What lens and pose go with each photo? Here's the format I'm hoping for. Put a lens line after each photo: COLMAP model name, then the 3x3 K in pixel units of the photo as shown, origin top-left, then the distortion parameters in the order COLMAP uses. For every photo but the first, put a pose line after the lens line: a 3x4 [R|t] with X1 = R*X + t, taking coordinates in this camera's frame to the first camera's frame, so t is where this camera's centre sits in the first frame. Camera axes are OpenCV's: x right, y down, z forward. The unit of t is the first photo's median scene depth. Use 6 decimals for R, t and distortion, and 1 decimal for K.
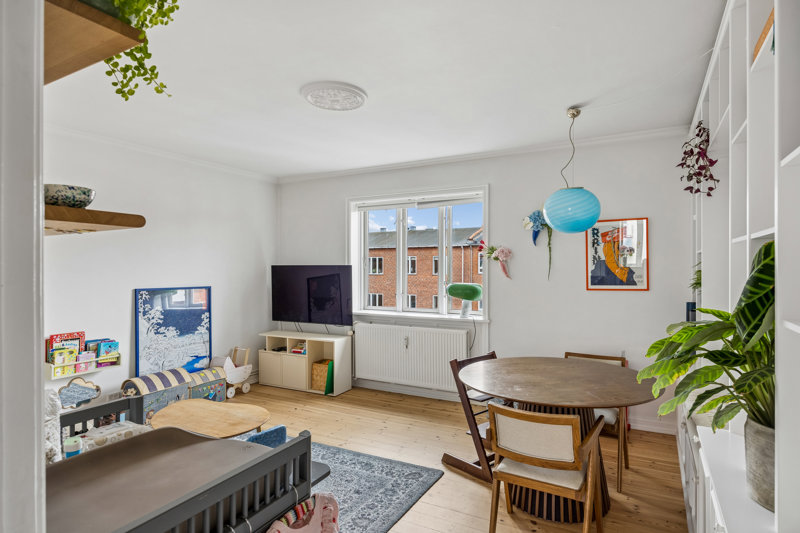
lens RADIAL K [[441.0, 0, 400.0], [0, 441.0, 266.5], [0, 0, 1]] dist [0.000117, -0.000138]
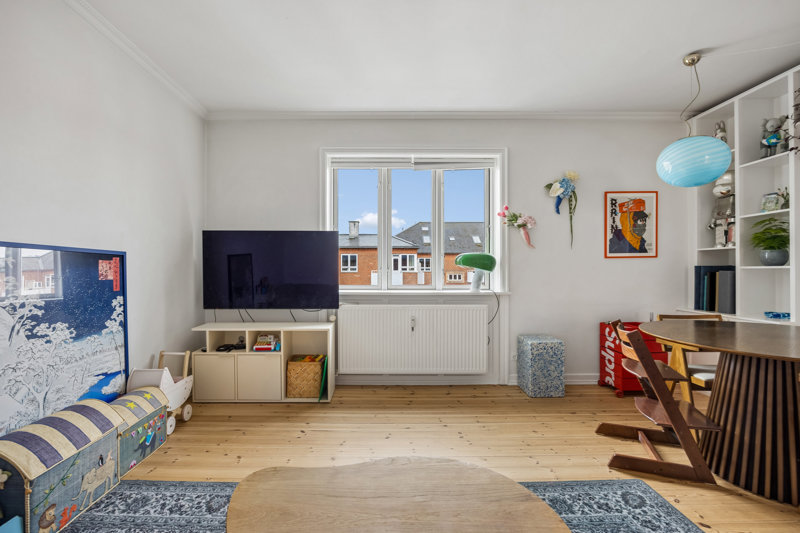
lens RADIAL K [[348.4, 0, 380.0], [0, 348.4, 271.1], [0, 0, 1]] dist [-0.018354, 0.000085]
pose [[0.879377, 0.002045, 0.476122, -0.376214], [-0.003201, 0.999994, 0.001618, 0.073977], [-0.476116, -0.002947, 0.879377, 0.466895]]
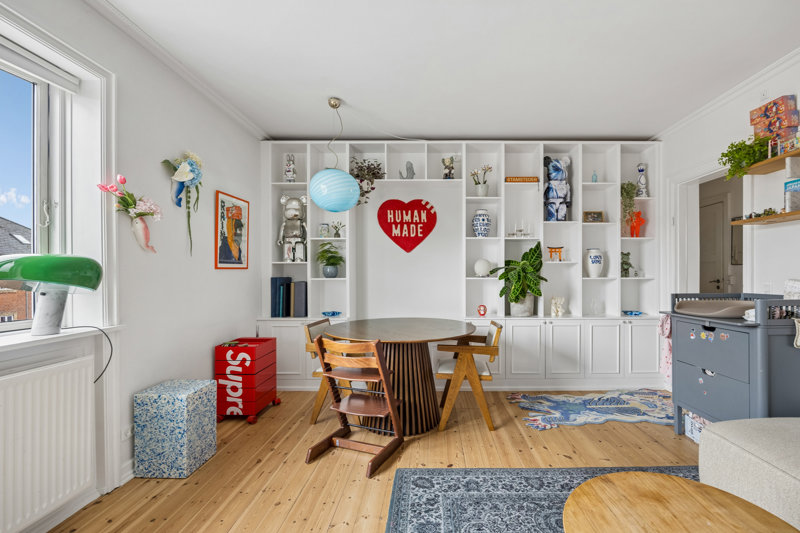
lens RADIAL K [[365.9, 0, 436.2], [0, 365.9, 275.0], [0, 0, 1]] dist [-0.002203, -0.000159]
pose [[-0.496306, 0.002969, 0.868143, -0.369015], [0.005434, 0.999985, -0.000313, 0.059376], [-0.868131, 0.004562, -0.496315, 0.855027]]
